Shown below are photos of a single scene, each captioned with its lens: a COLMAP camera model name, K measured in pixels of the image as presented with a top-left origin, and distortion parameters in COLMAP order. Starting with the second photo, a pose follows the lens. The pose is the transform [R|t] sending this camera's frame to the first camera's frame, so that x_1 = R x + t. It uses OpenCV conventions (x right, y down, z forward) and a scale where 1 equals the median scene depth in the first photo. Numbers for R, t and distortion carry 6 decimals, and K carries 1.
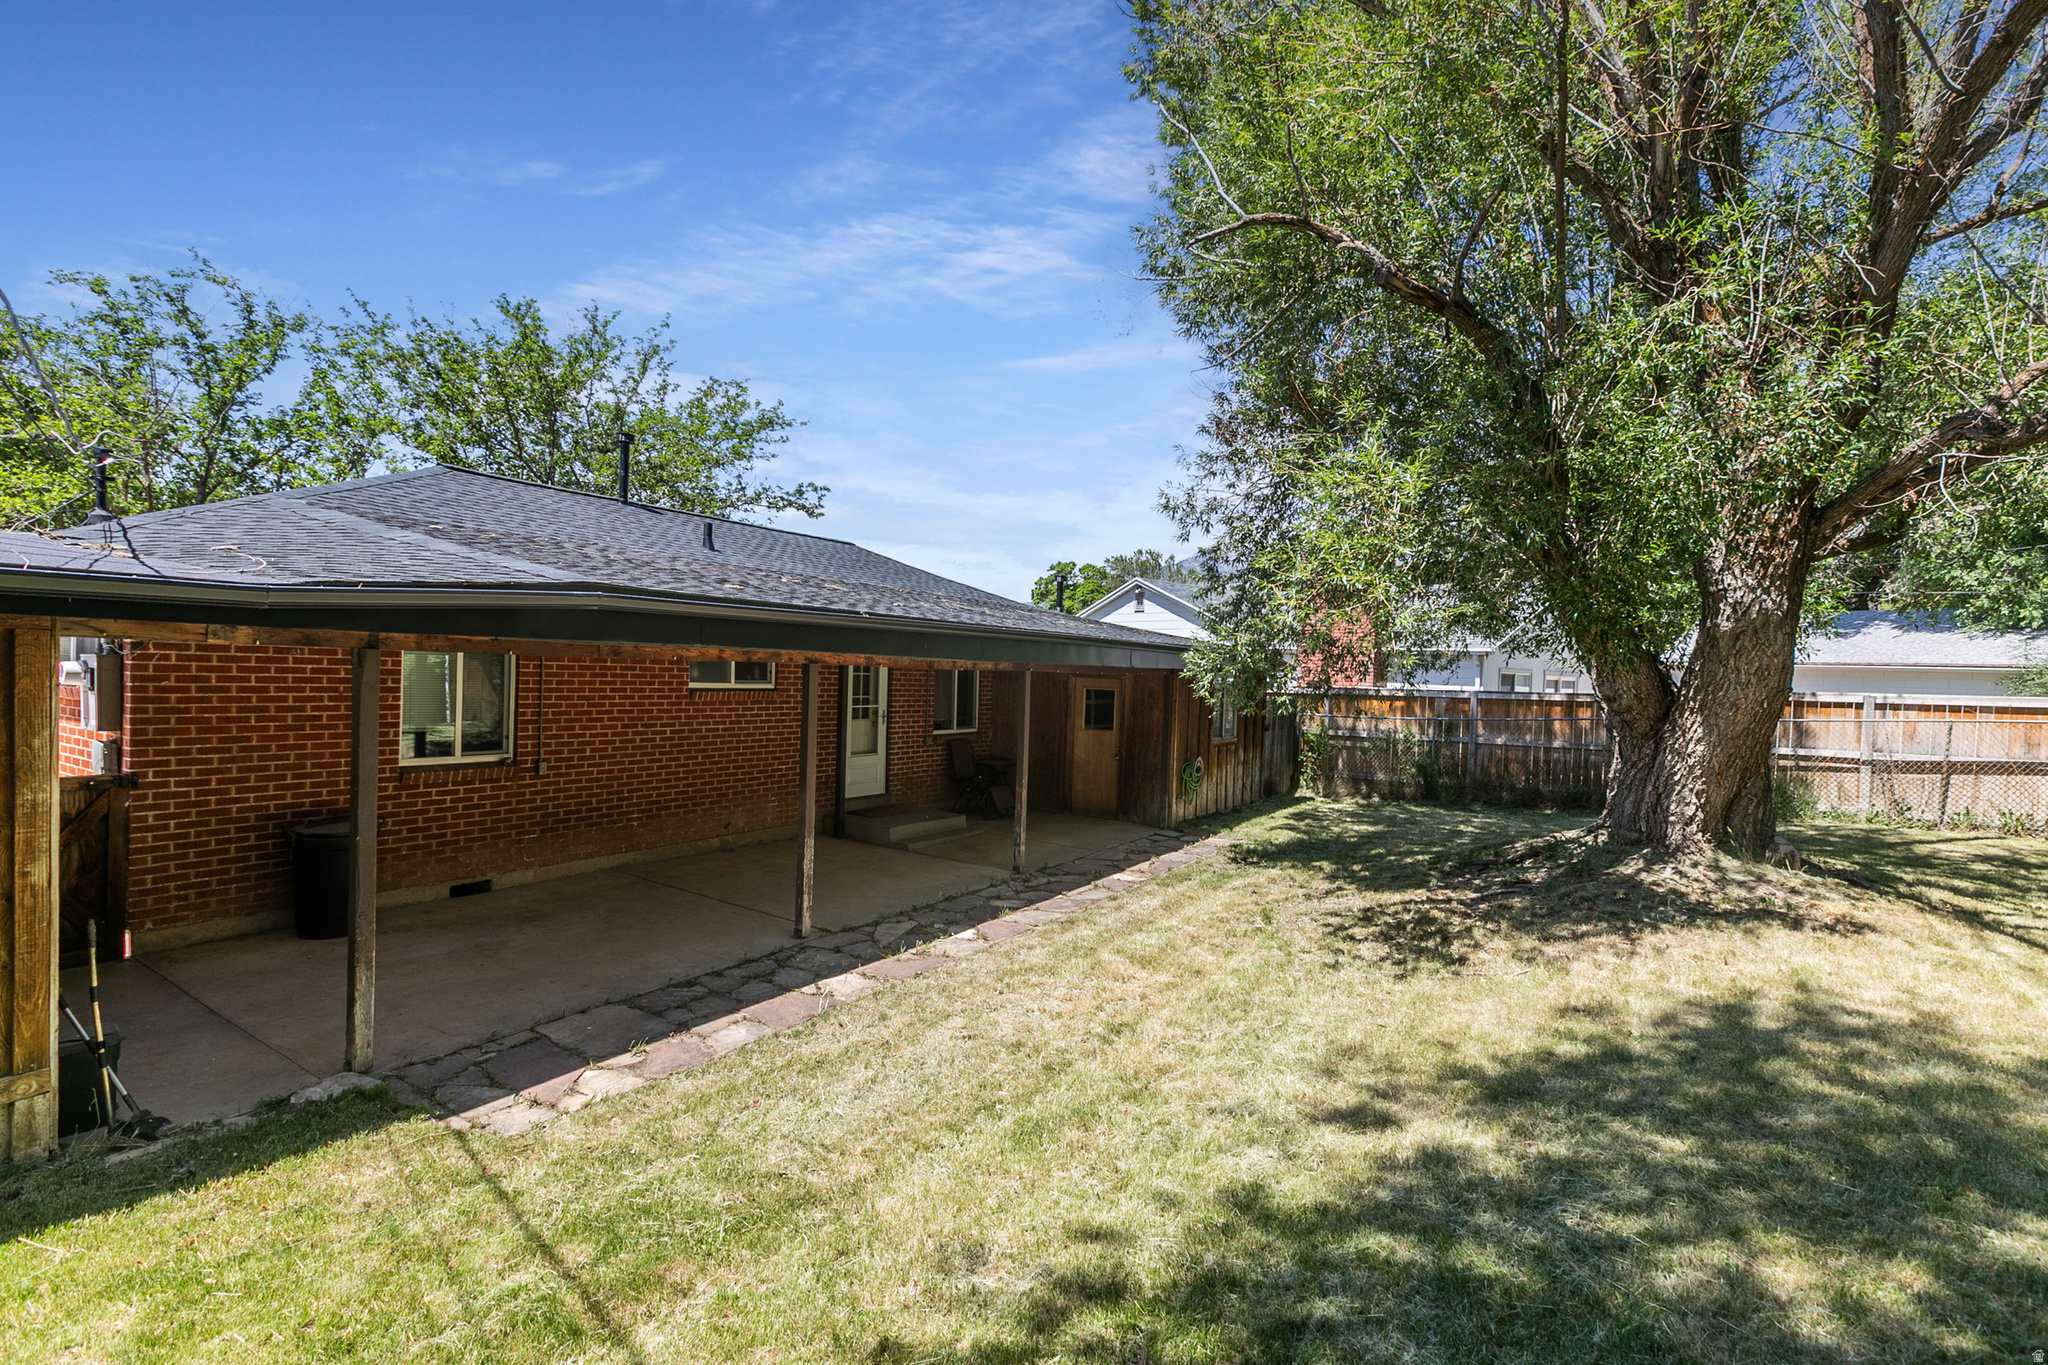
lens RADIAL K [[925.5, 0, 1056.3], [0, 925.5, 678.6], [0, 0, 1]] dist [-0.000947, -0.000065]
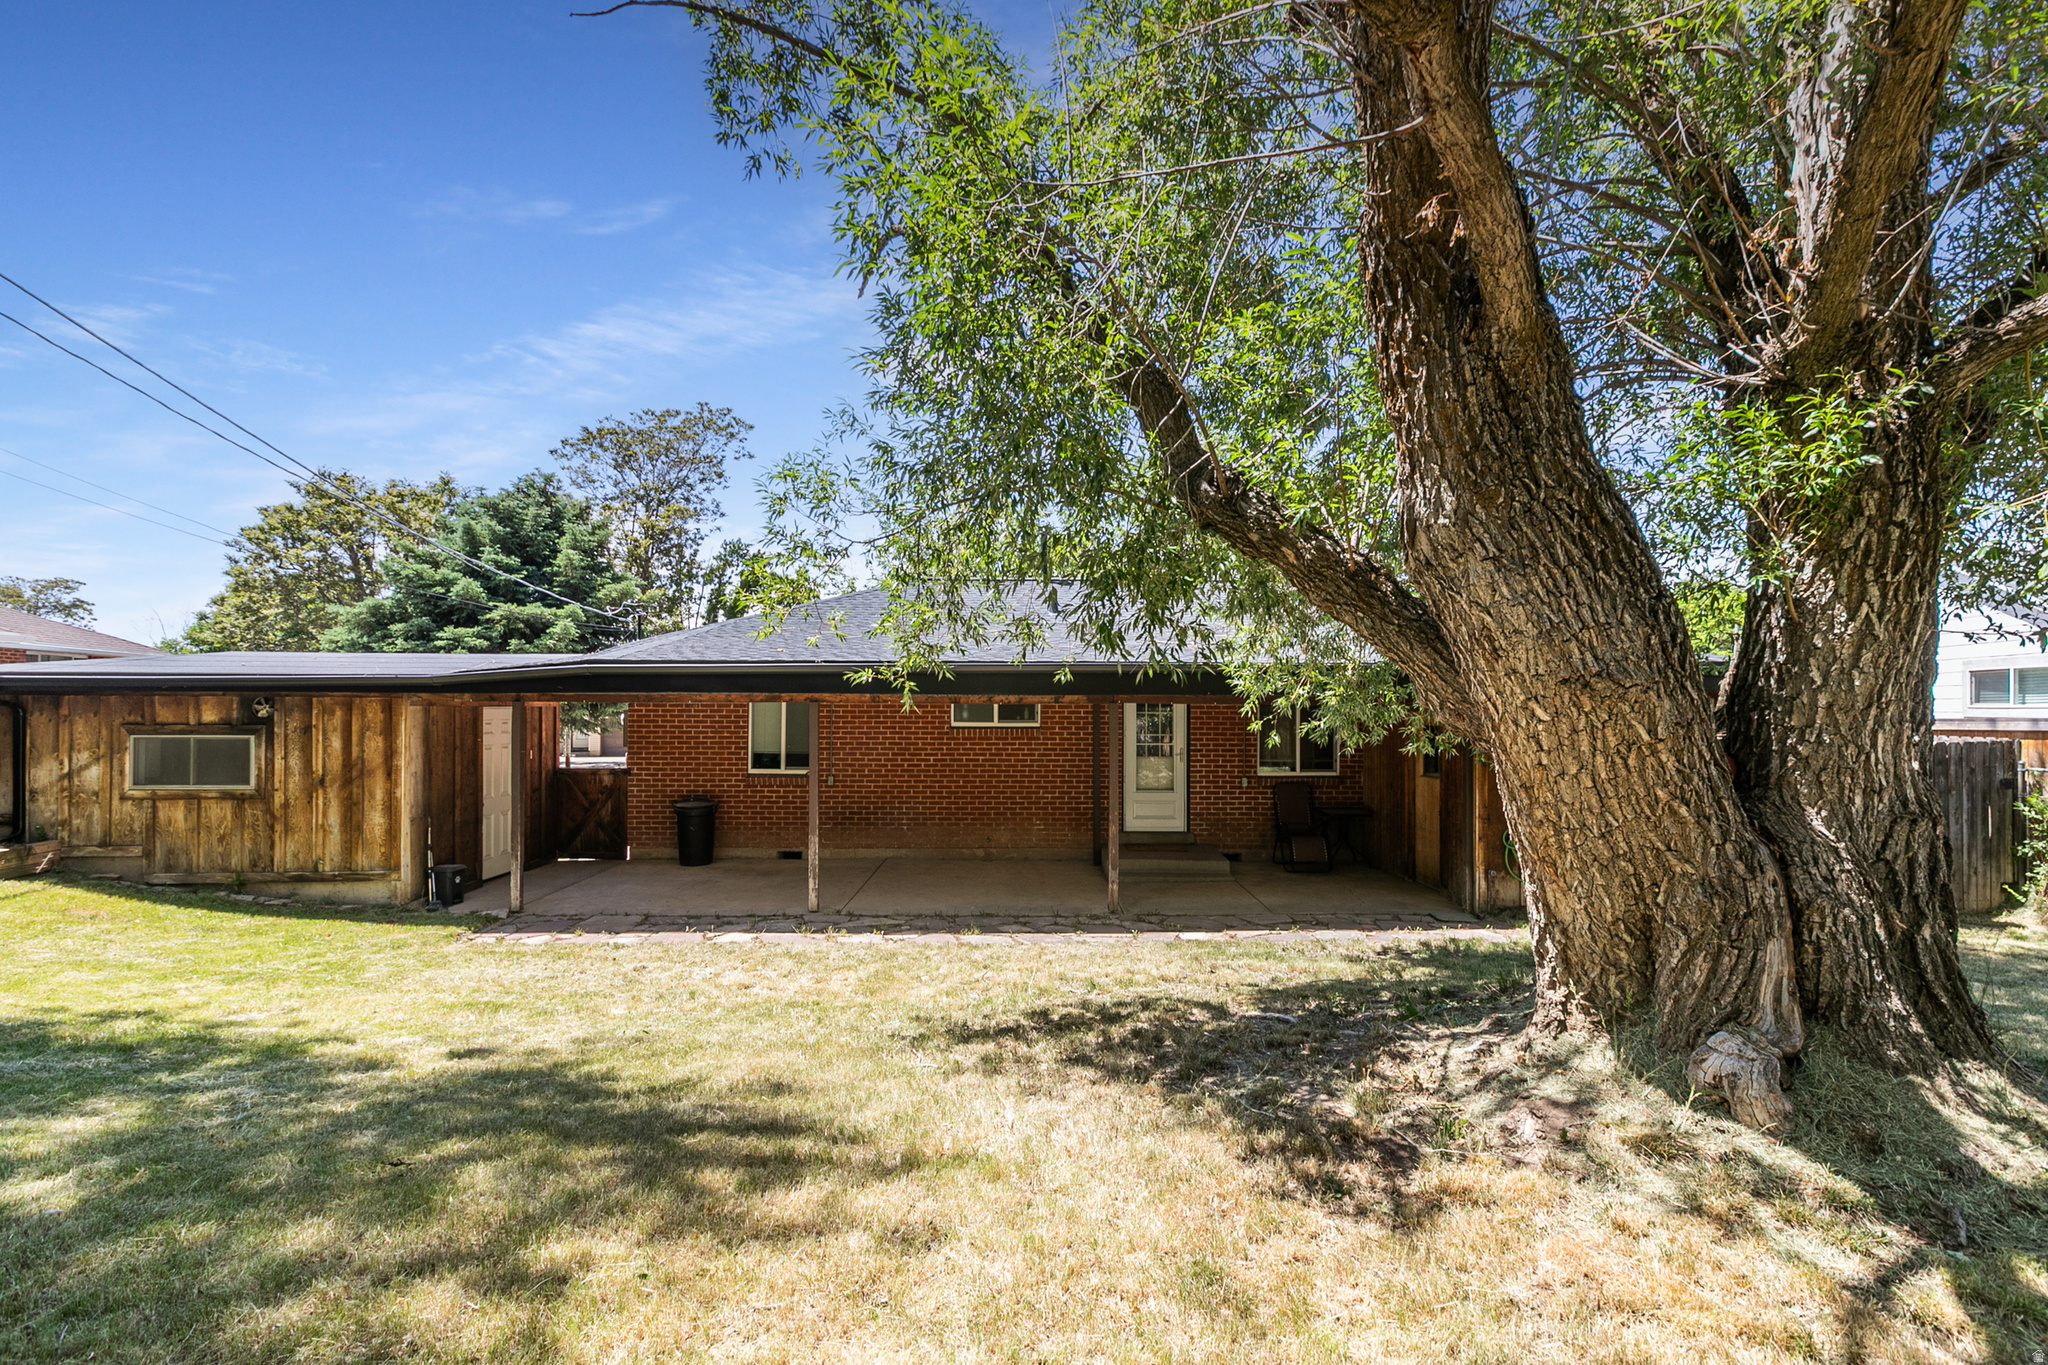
lens RADIAL K [[942.9, 0, 1026.8], [0, 942.9, 714.1], [0, 0, 1]] dist [-0.001413, 0.000075]
pose [[0.545980, -0.021036, -0.837534, 0.830931], [0.004300, 0.999742, -0.022307, 0.025816], [0.837787, 0.008578, 0.545930, 0.430751]]
